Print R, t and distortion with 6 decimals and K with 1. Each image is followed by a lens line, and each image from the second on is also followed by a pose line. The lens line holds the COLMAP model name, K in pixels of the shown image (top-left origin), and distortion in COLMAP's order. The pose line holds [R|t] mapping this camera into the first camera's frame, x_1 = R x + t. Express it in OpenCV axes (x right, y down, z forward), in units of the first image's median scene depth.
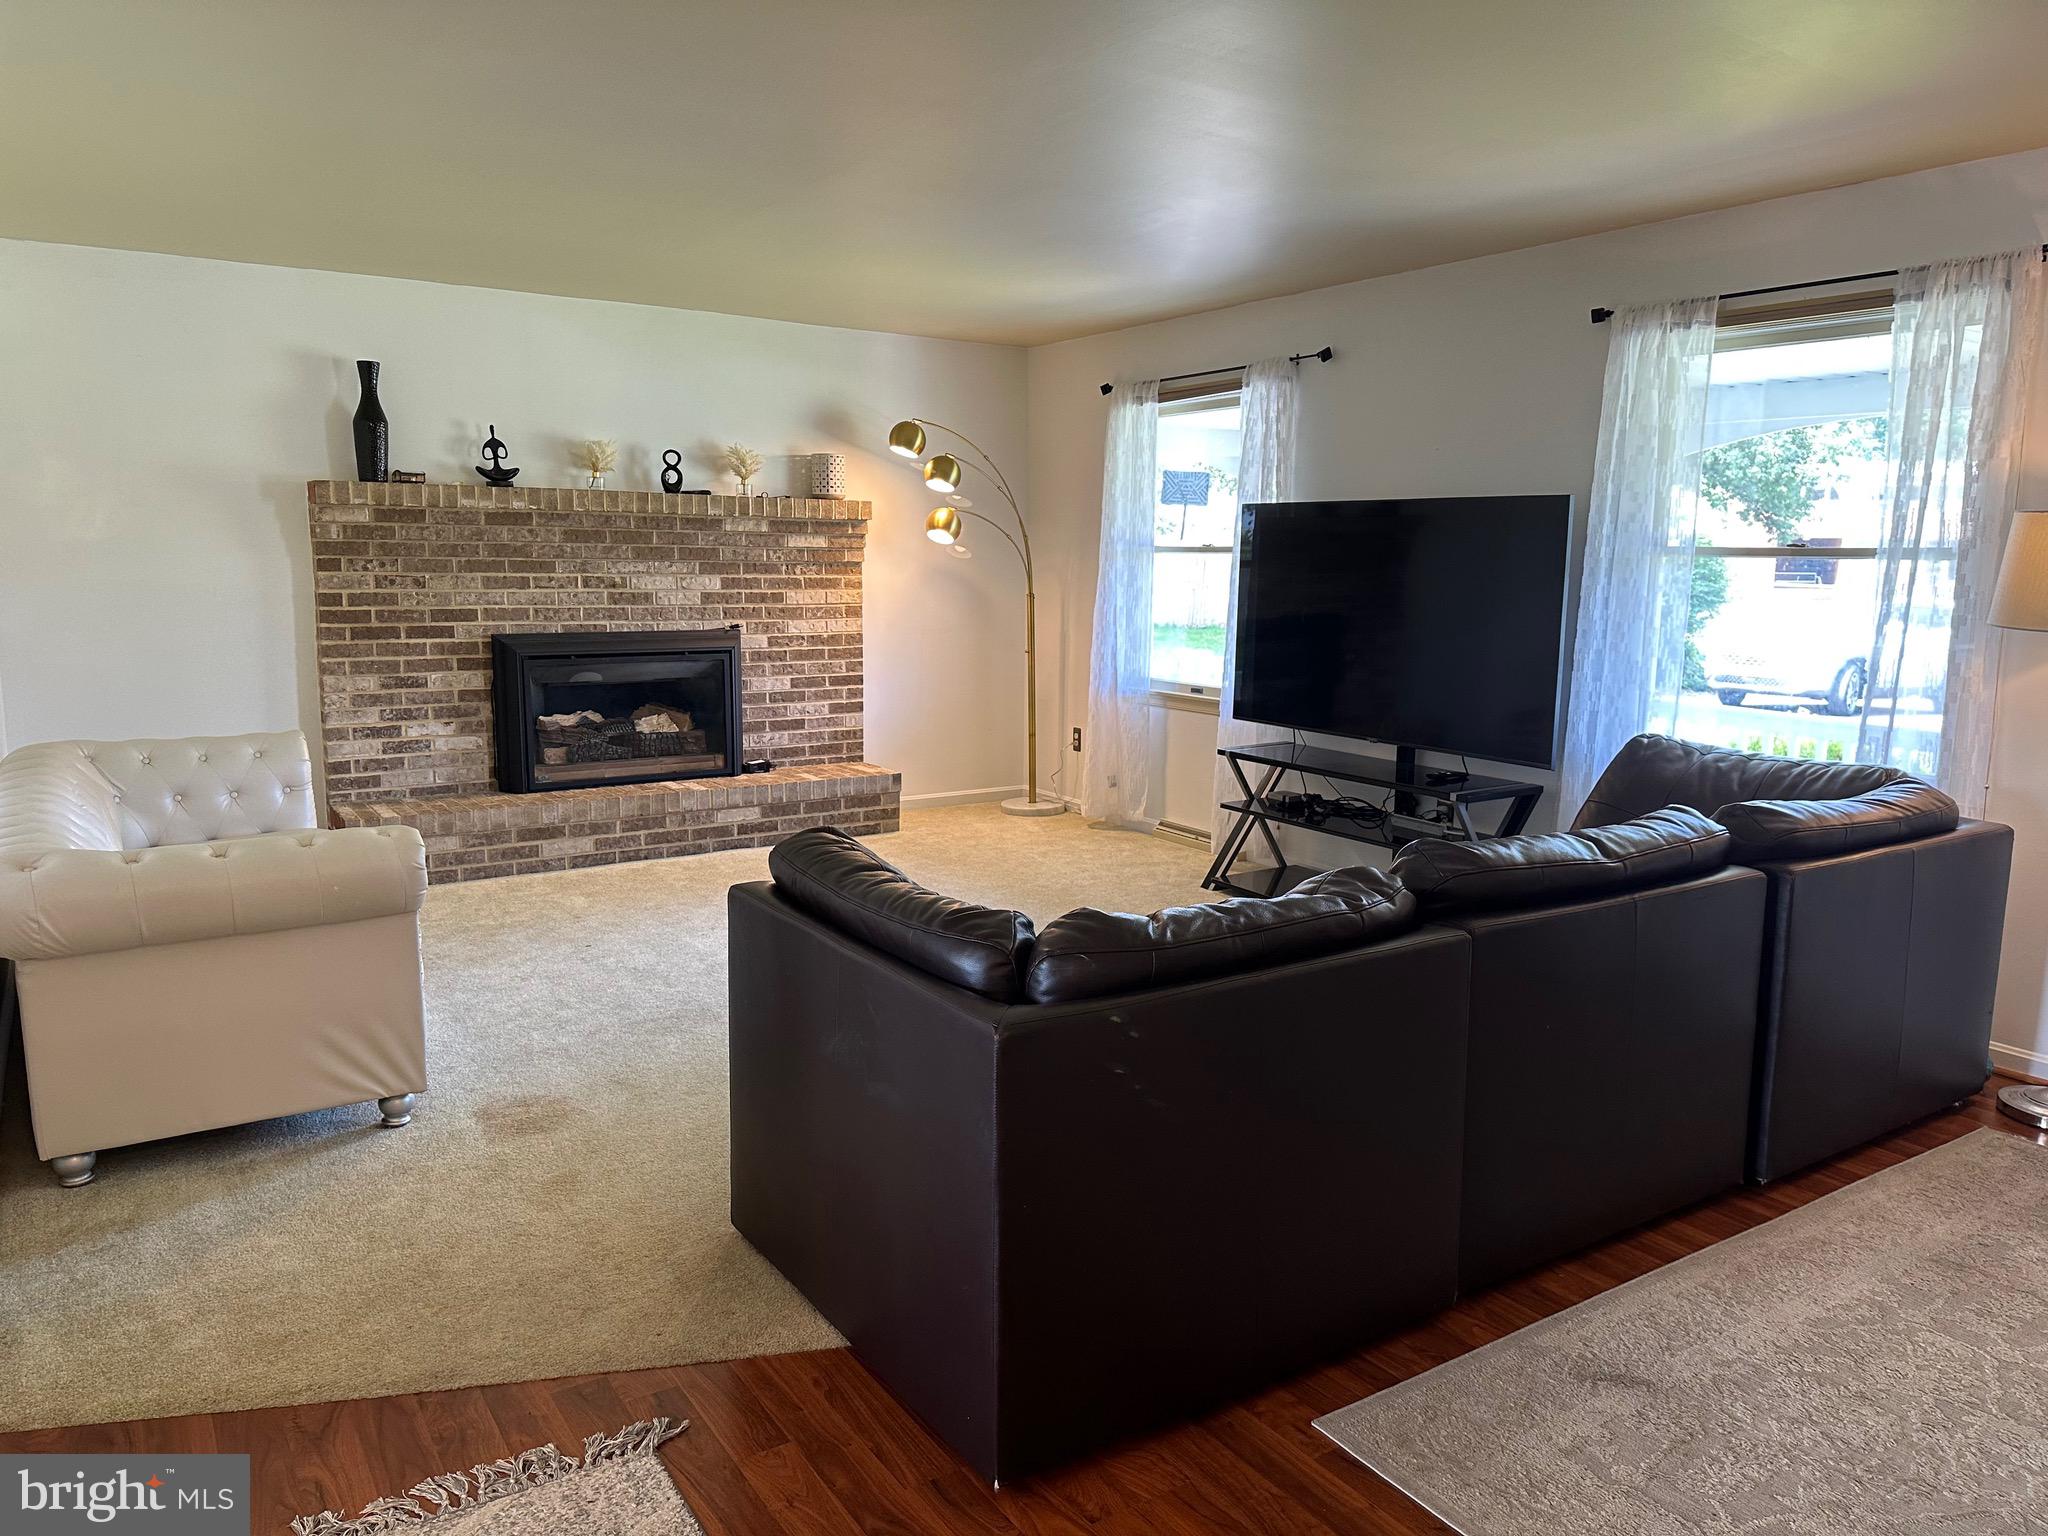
lens RADIAL K [[1450.2, 0, 1028.2], [0, 1450.2, 754.9], [0, 0, 1]] dist [0.067873, -0.031251]
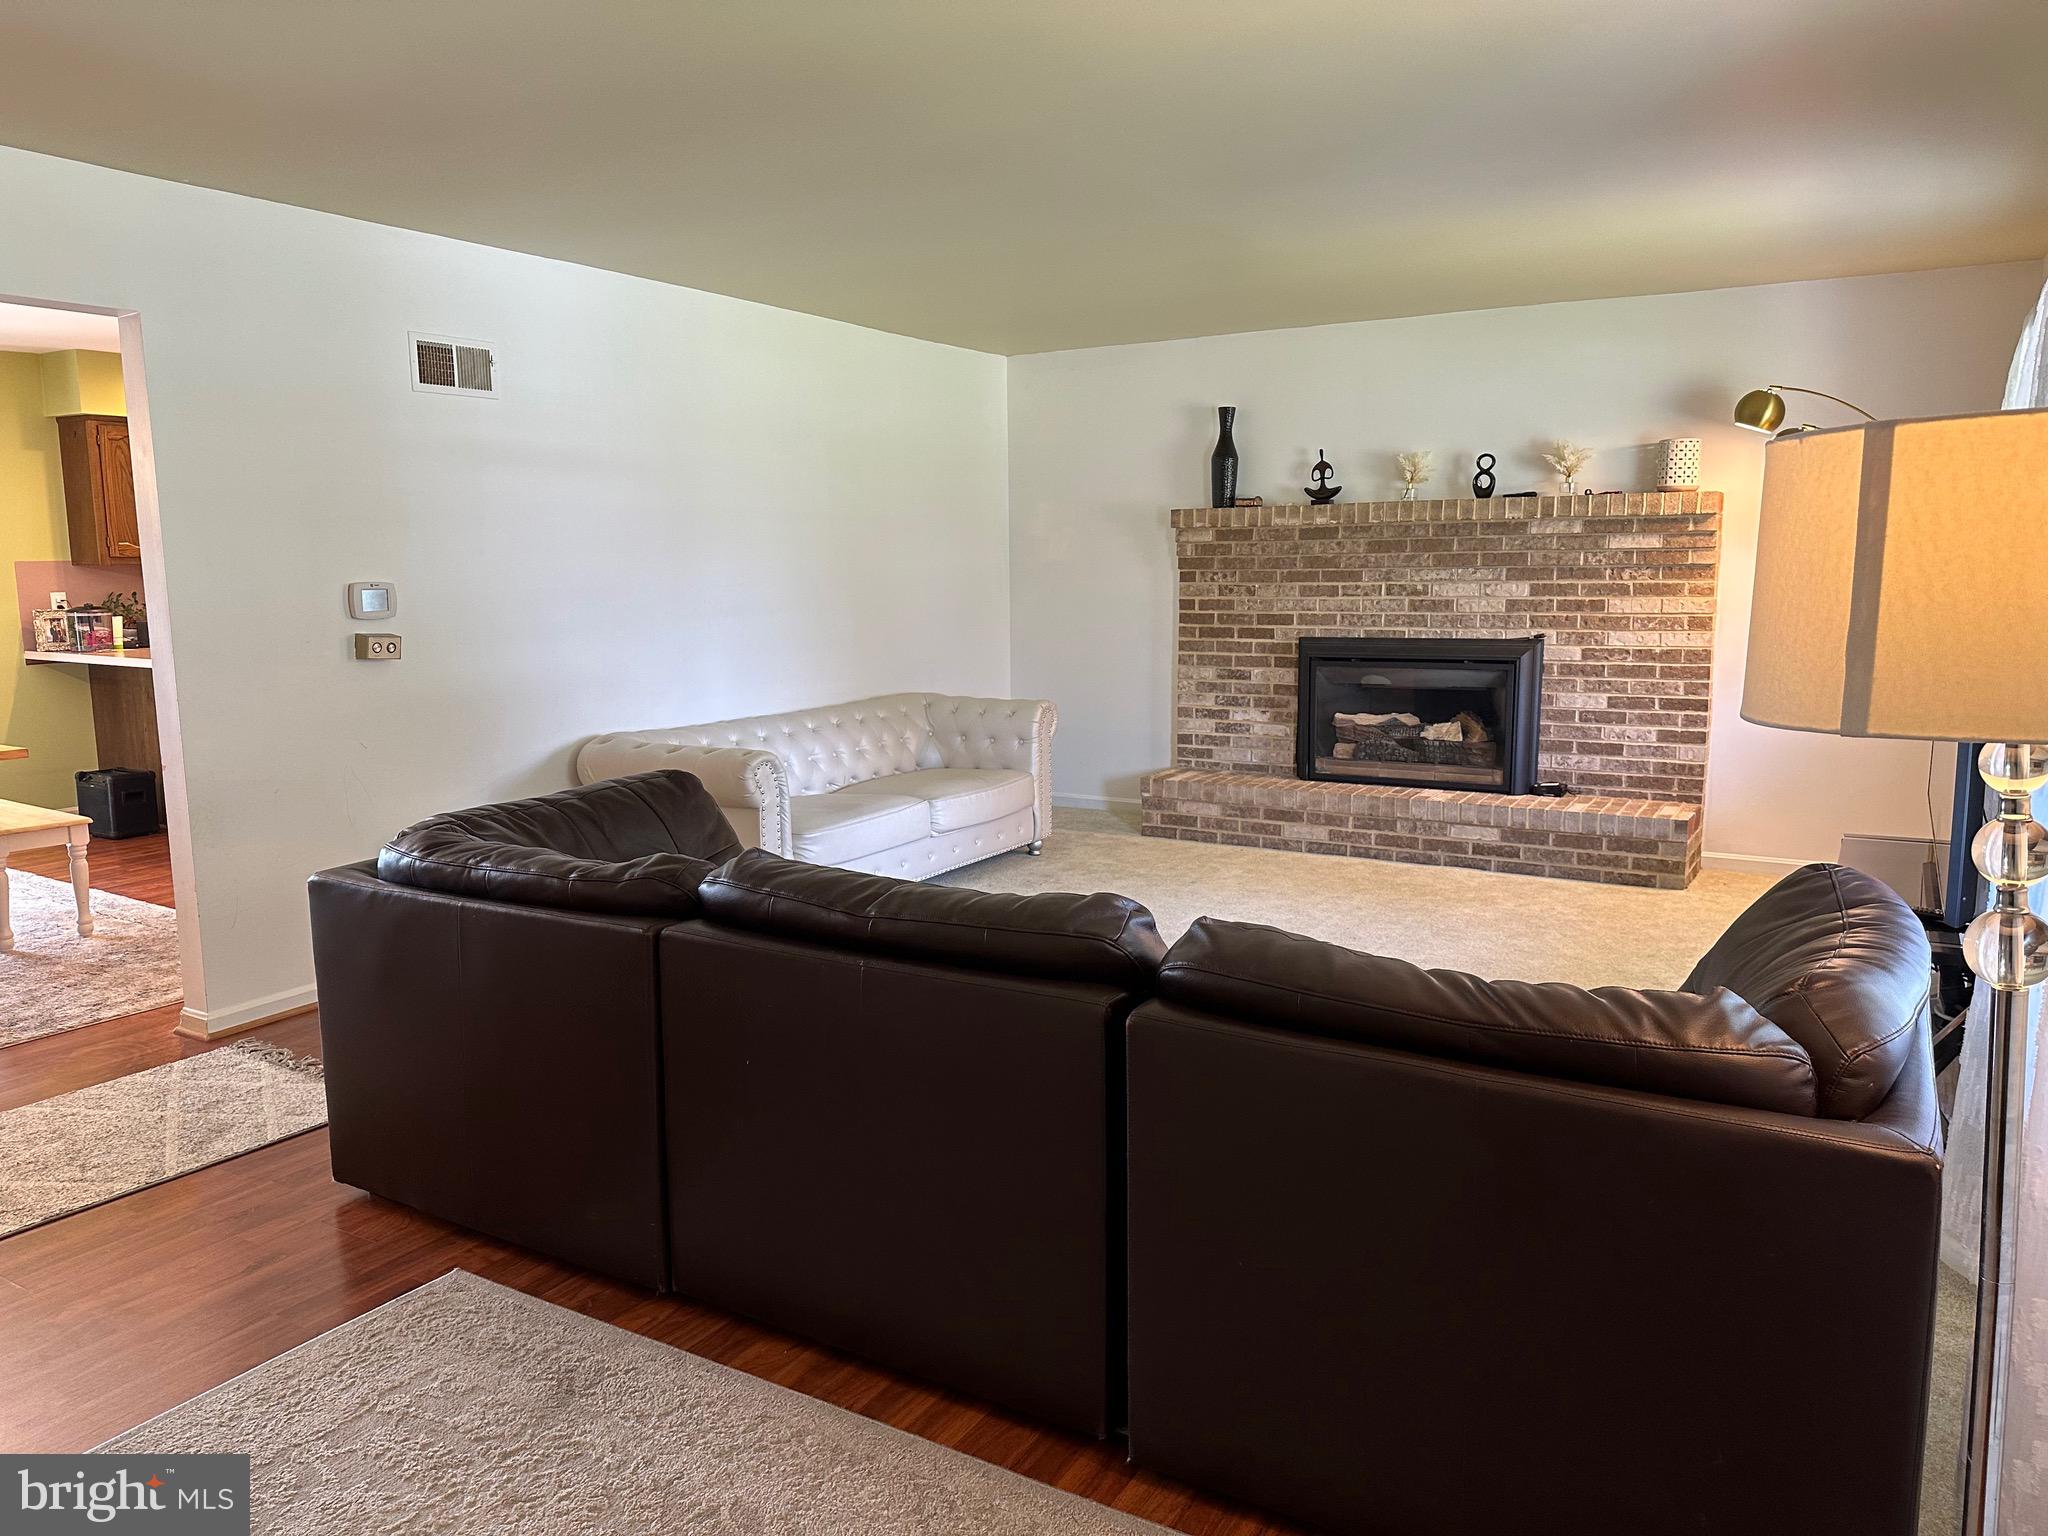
lens RADIAL K [[1450.2, 0, 1029.0], [0, 1450.2, 764.6], [0, 0, 1]] dist [0.067873, -0.031251]
pose [[0.413165, 0.110447, -0.903934, 0.559021], [-0.110651, 0.991352, 0.070553, -0.039725], [0.903909, 0.070871, 0.421813, 0.339239]]
